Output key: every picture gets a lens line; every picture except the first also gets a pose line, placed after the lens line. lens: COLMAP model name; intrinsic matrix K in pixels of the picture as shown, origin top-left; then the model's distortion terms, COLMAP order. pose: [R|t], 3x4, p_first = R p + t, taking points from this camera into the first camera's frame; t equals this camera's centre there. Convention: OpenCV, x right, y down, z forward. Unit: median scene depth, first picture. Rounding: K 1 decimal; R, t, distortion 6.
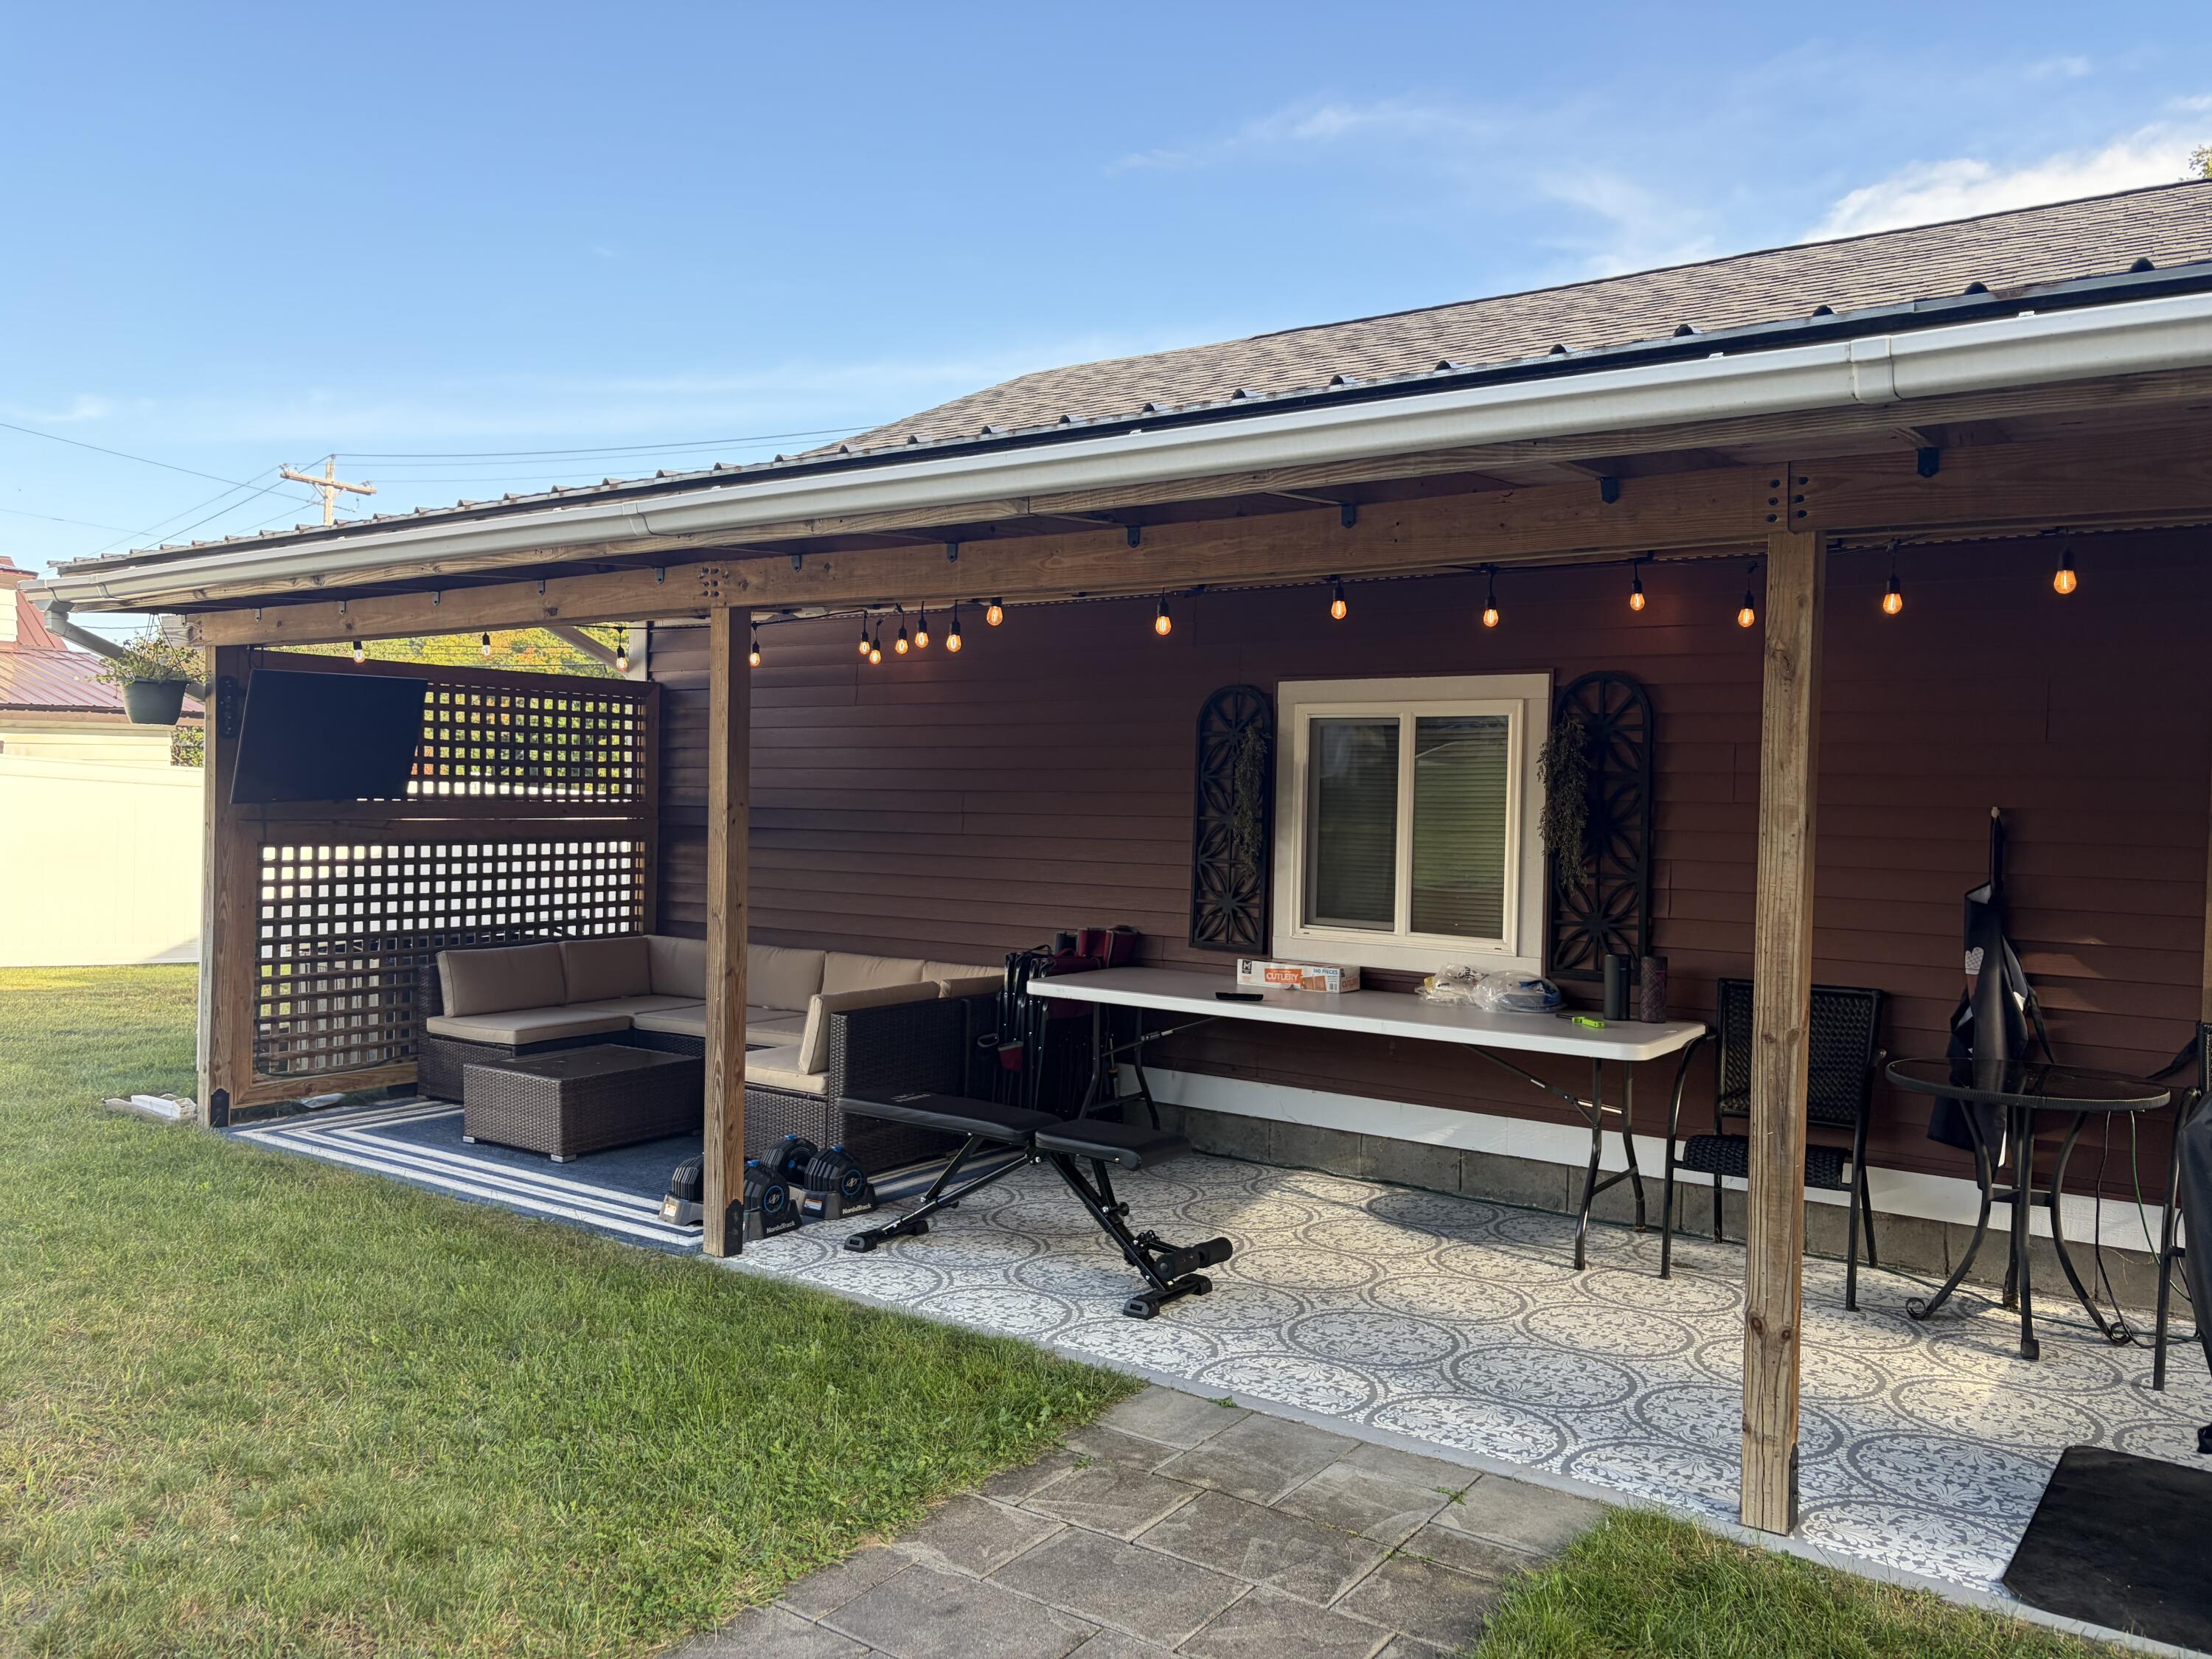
lens RADIAL K [[1674.2, 0, 1088.3], [0, 1674.2, 810.1], [0, 0, 1]] dist [0.044955, -0.046742]
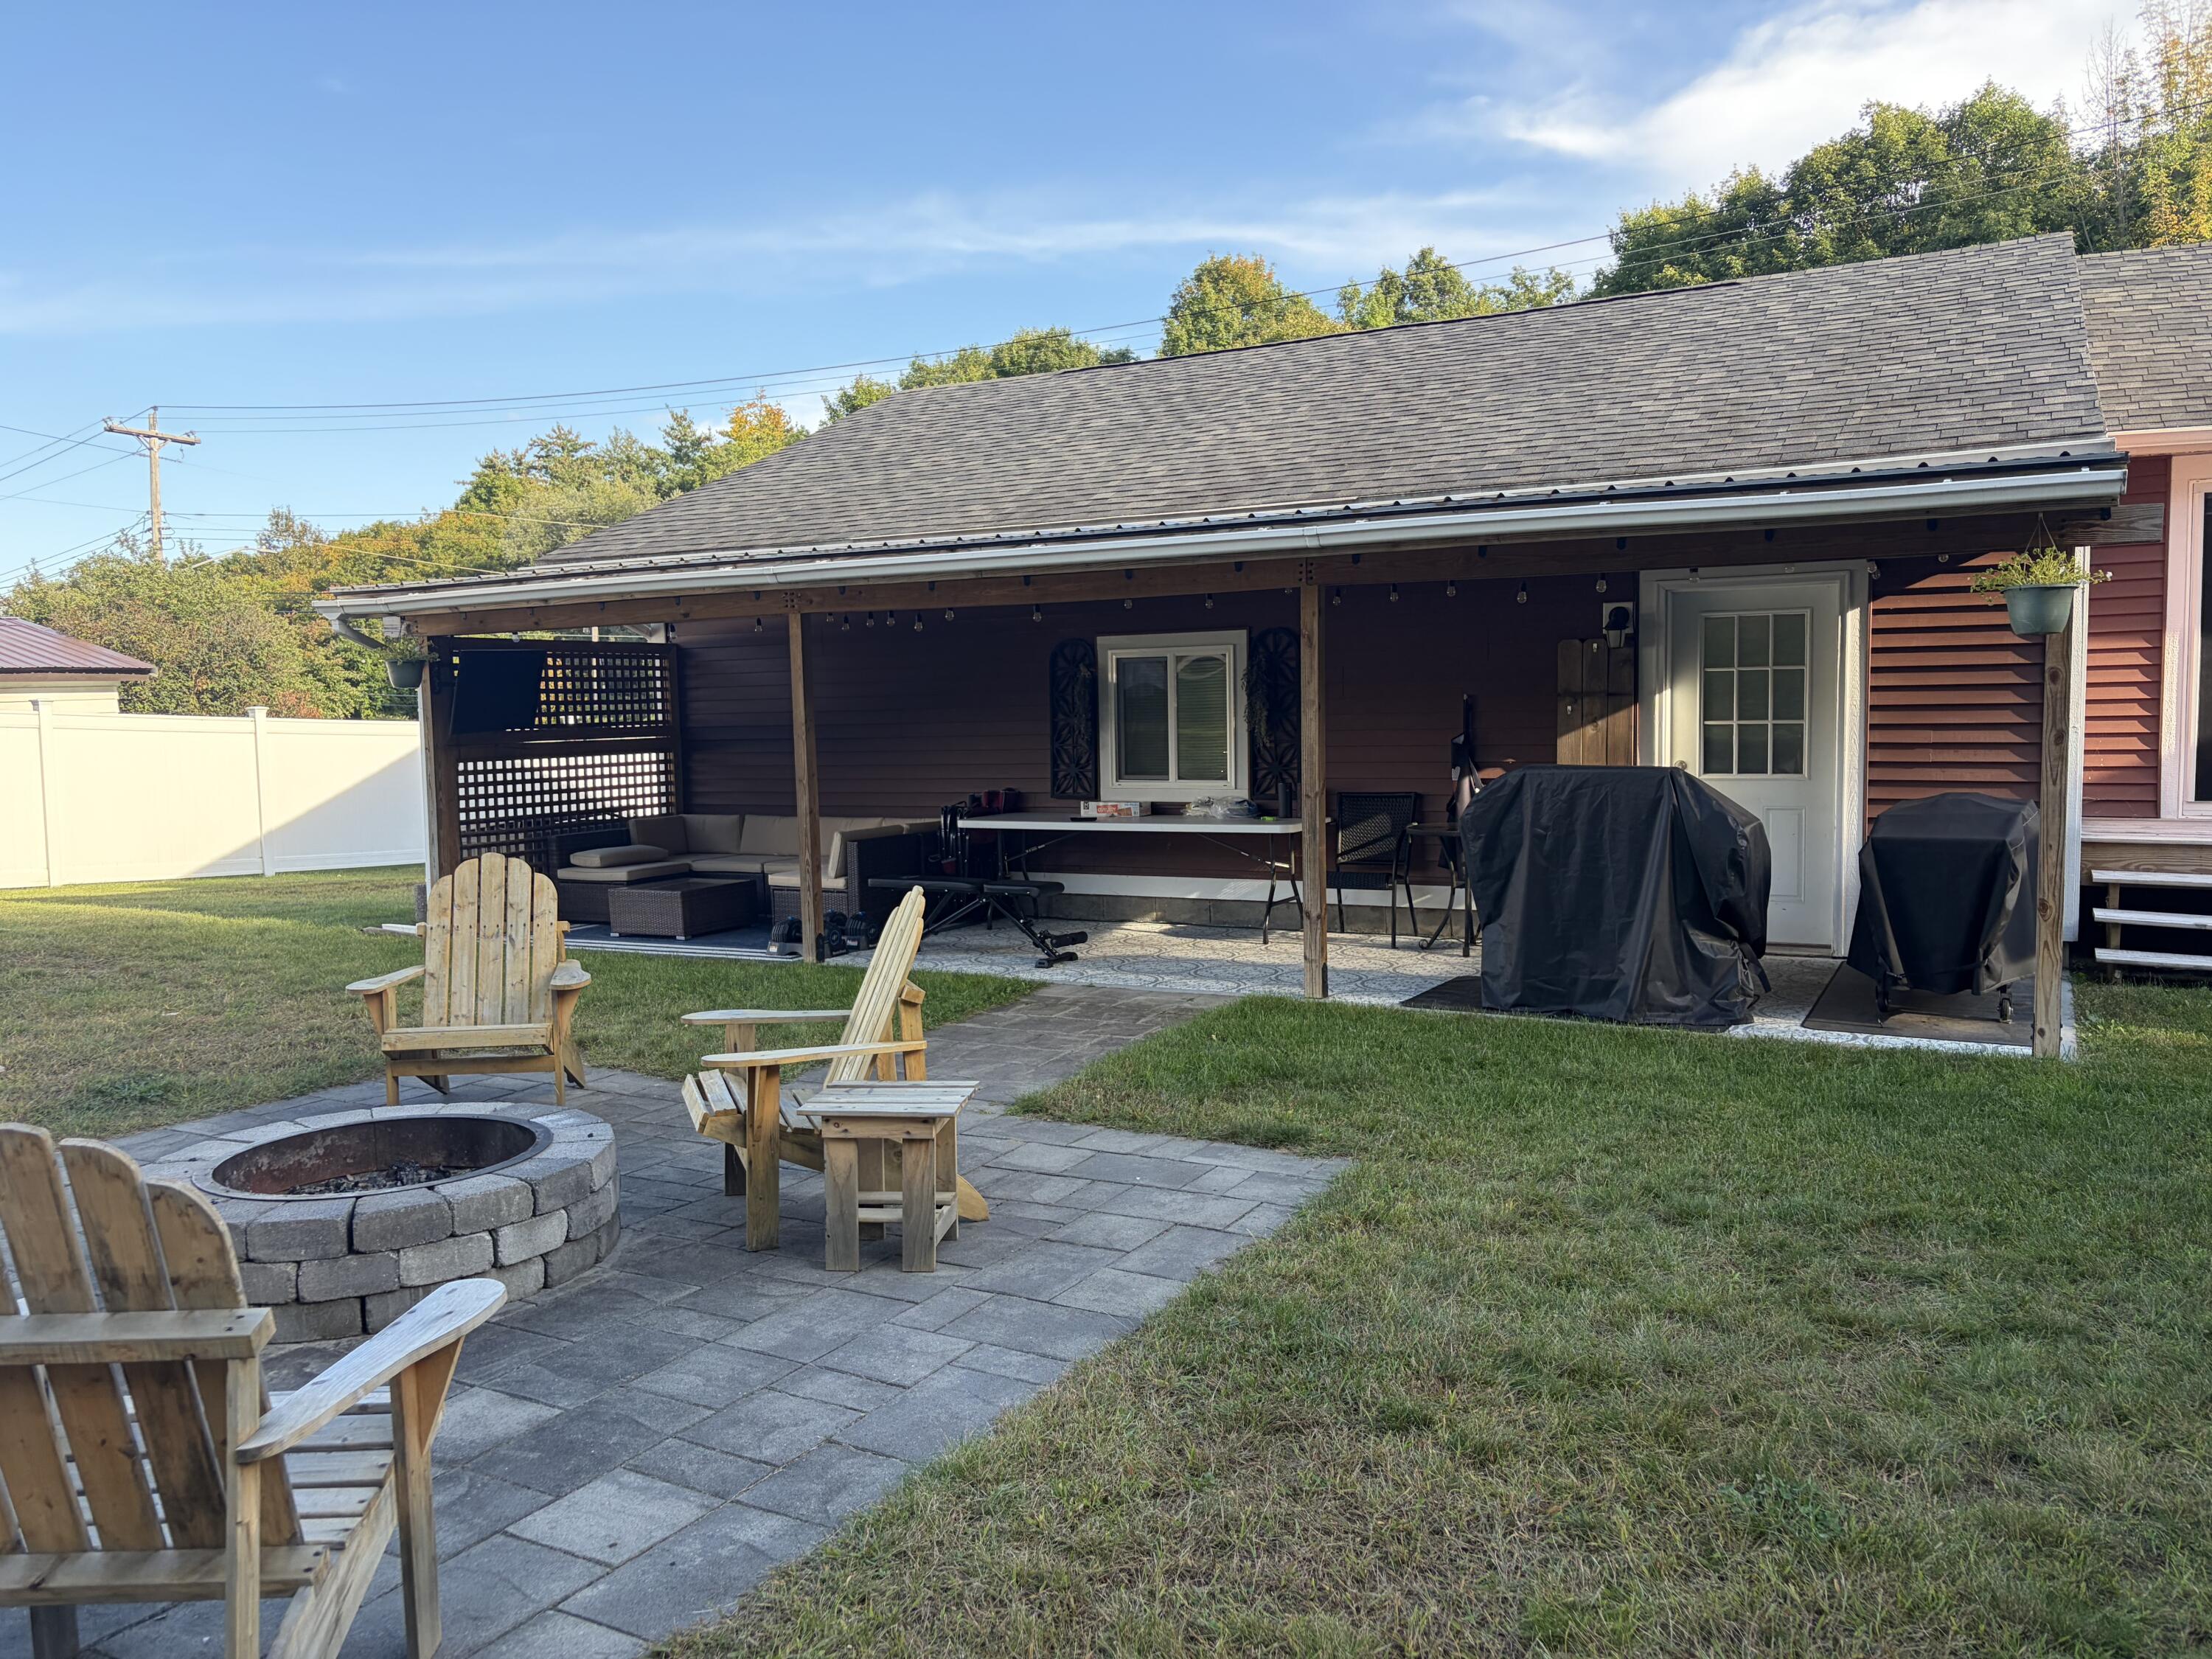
lens RADIAL K [[1674.2, 0, 1125.6], [0, 1674.2, 867.2], [0, 0, 1]] dist [0.044955, -0.046742]
pose [[0.990341, -0.051765, 0.128632, -0.090561], [0.040697, 0.995357, 0.087230, 0.008689], [-0.132550, -0.081153, 0.987849, -0.716681]]
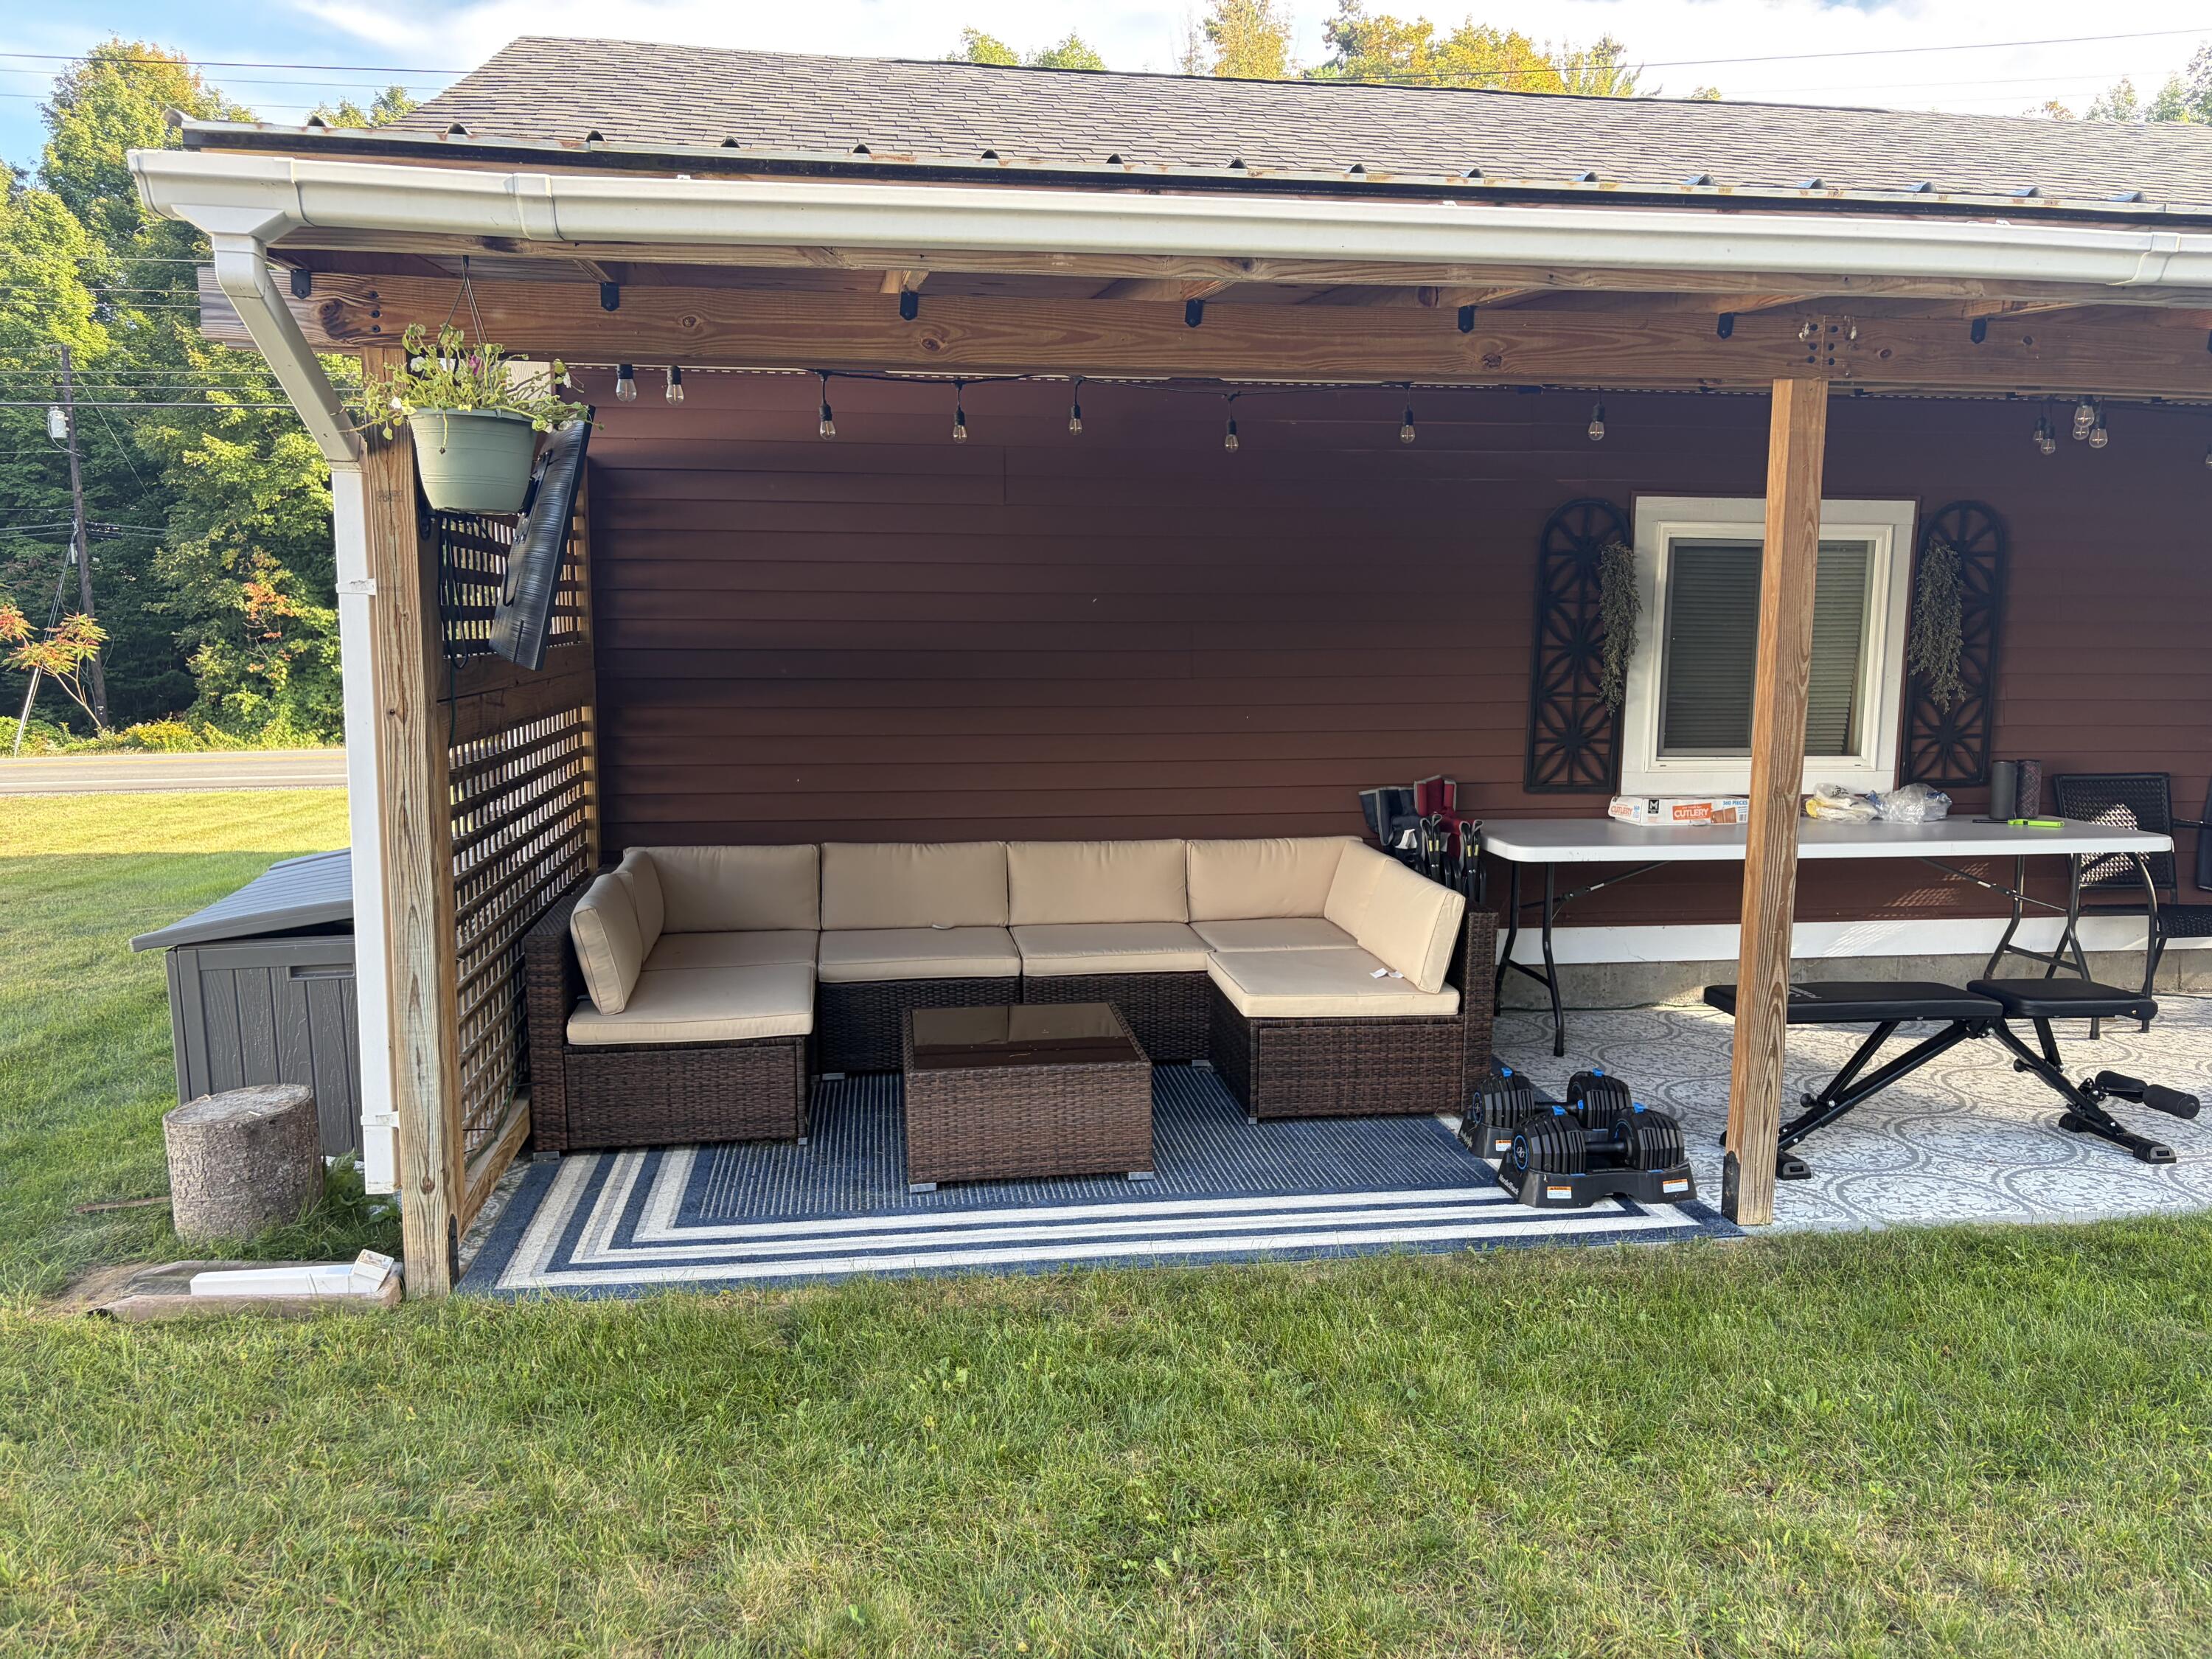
lens RADIAL K [[1674.2, 0, 1121.5], [0, 1674.2, 842.3], [0, 0, 1]] dist [0.044955, -0.046742]
pose [[0.714200, -0.104940, 0.692030, -0.787337], [0.014007, 0.990642, 0.135766, -0.018767], [-0.699801, -0.087271, 0.708986, 0.546946]]
